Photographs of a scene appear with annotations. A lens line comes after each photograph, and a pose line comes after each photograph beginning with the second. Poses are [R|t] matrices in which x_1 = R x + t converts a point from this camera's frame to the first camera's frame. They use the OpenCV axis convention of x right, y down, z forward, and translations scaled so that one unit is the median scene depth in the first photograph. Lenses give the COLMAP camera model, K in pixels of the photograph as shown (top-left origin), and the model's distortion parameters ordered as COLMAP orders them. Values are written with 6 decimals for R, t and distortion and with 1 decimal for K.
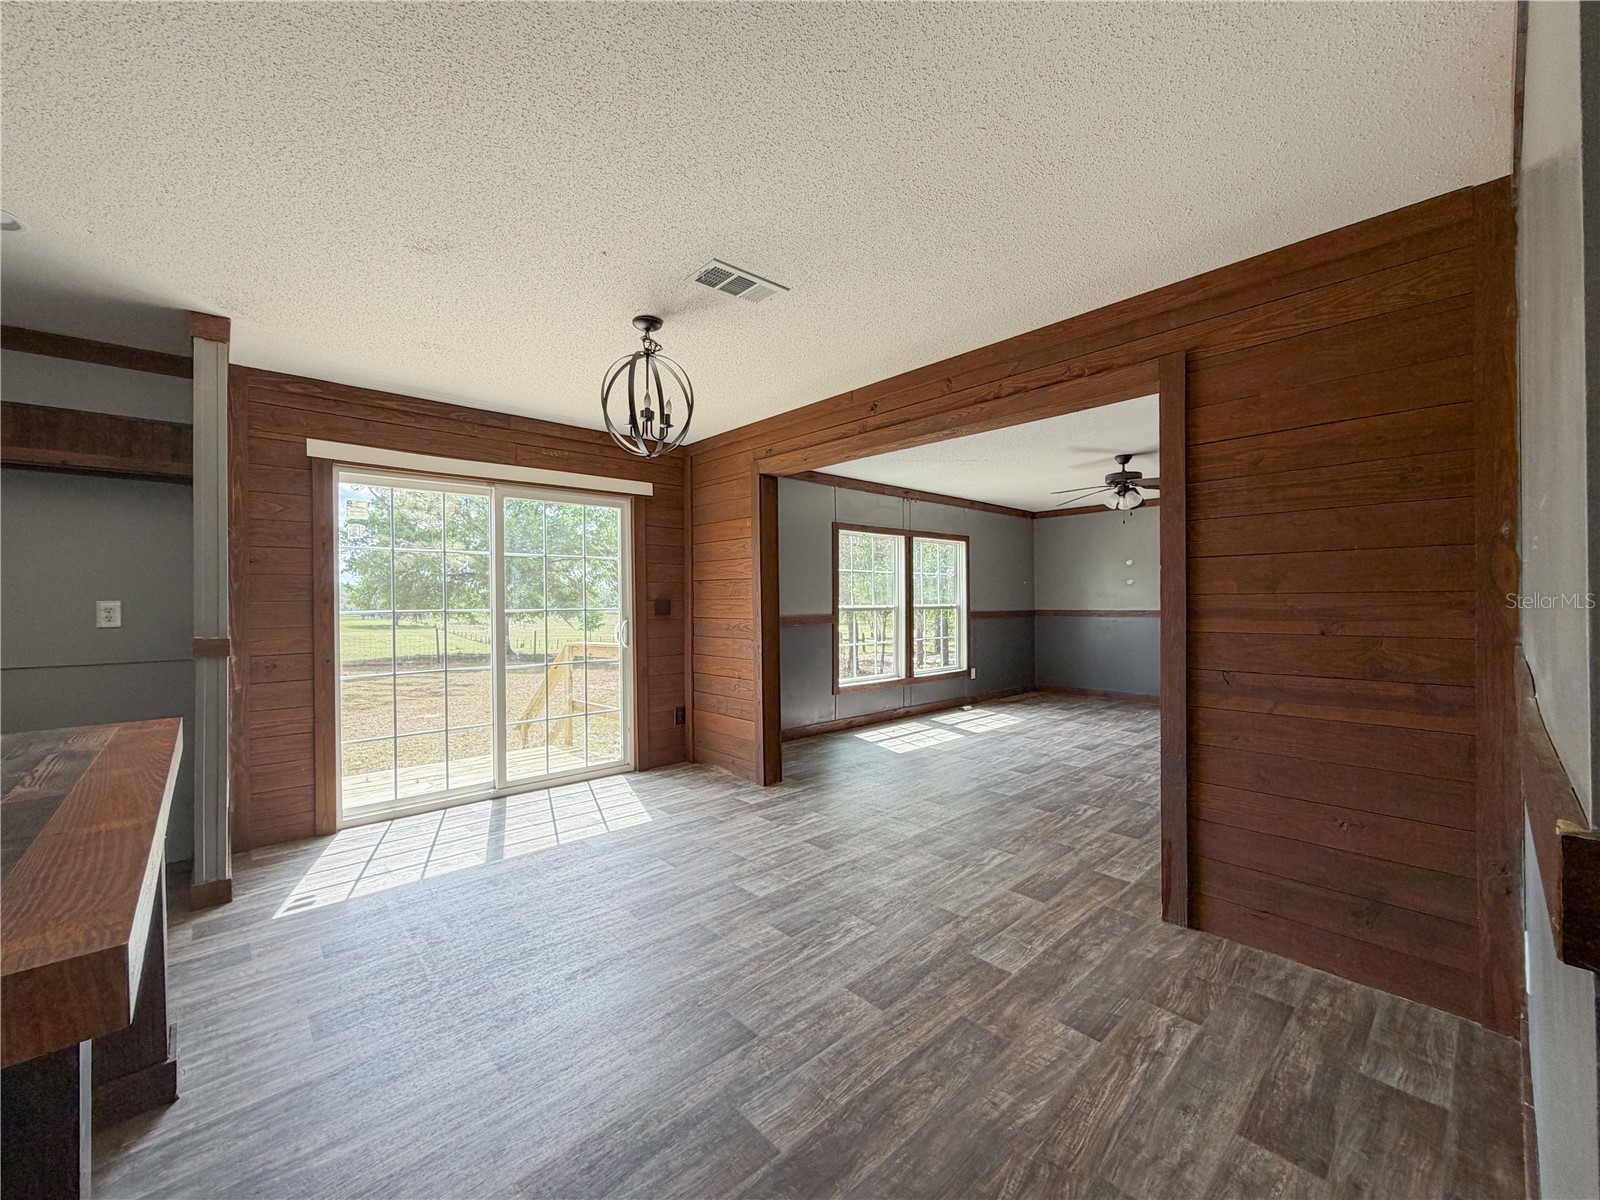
lens RADIAL K [[650.4, 0, 800.0], [0, 650.4, 600.0], [0, 0, 1]] dist [-0.000953, 0.000165]
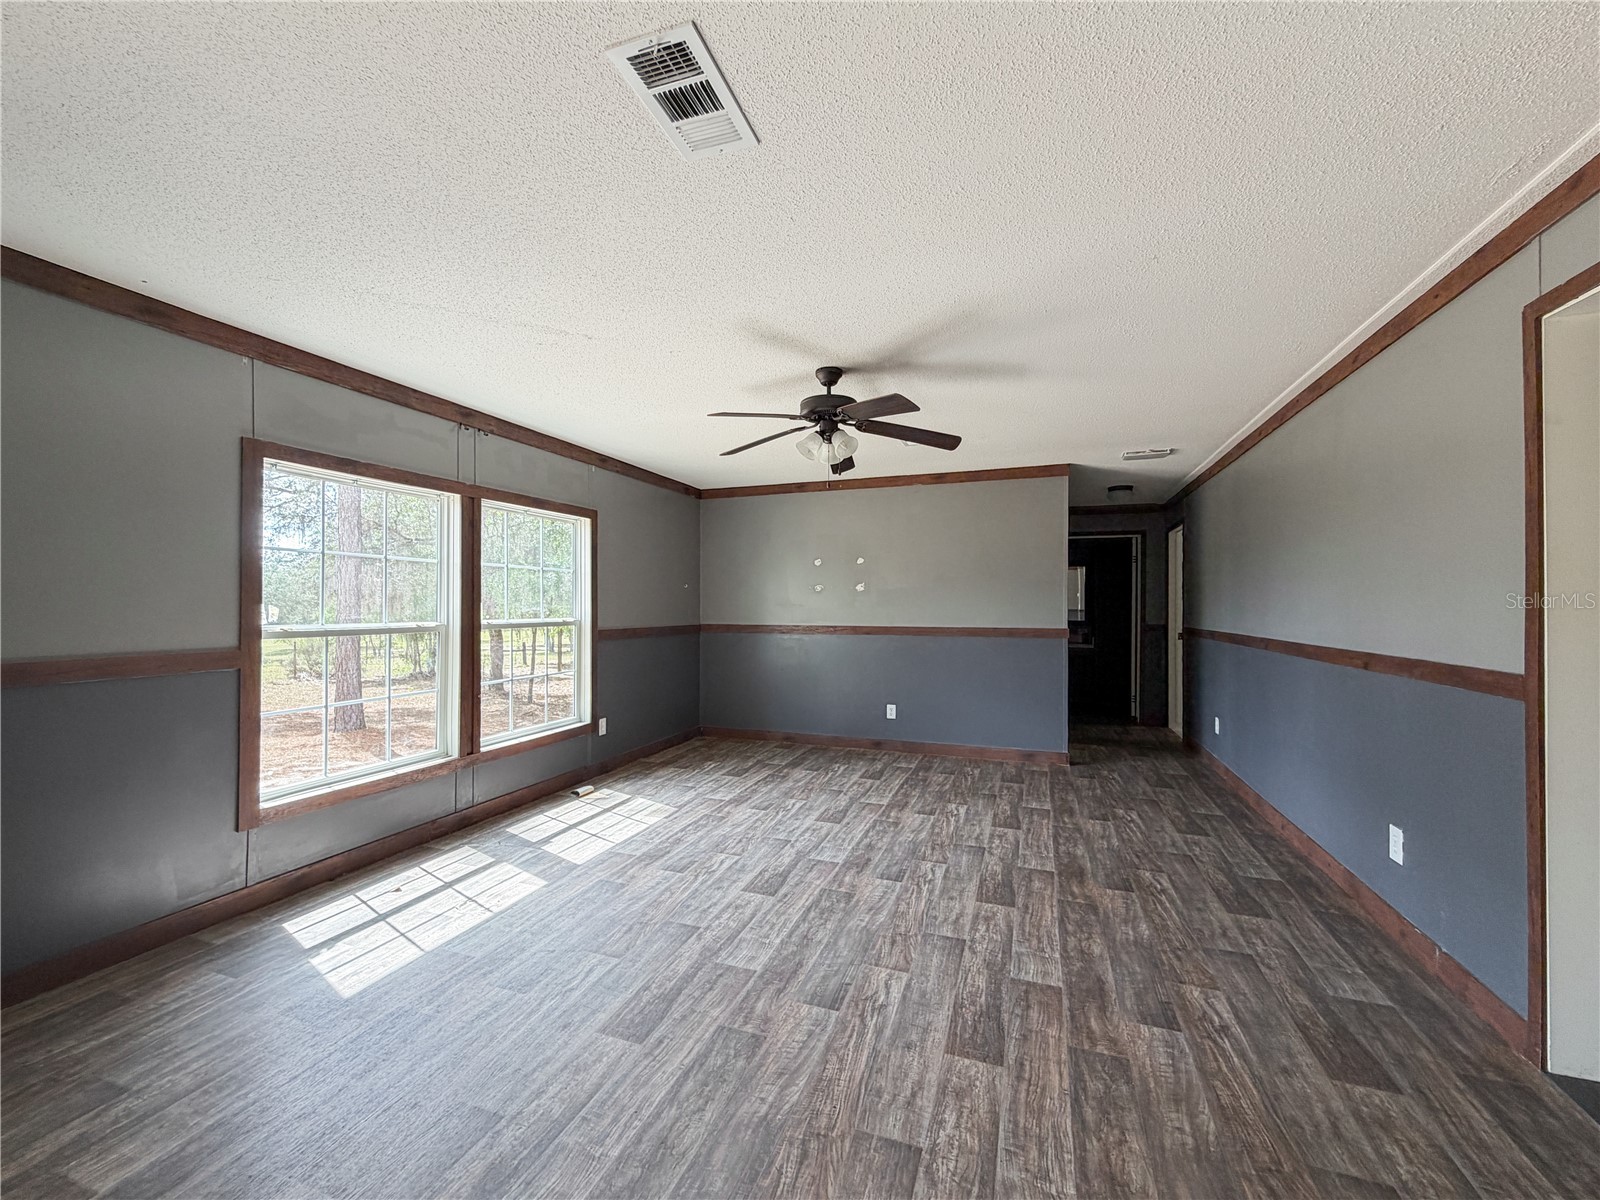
lens RADIAL K [[650.4, 0, 800.0], [0, 650.4, 600.0], [0, 0, 1]] dist [-0.000953, 0.000165]
pose [[0.890247, 0.010590, 0.455355, 0.164693], [-0.007585, 0.999936, -0.008427, -0.008161], [-0.455415, 0.004048, 0.890270, 0.384901]]
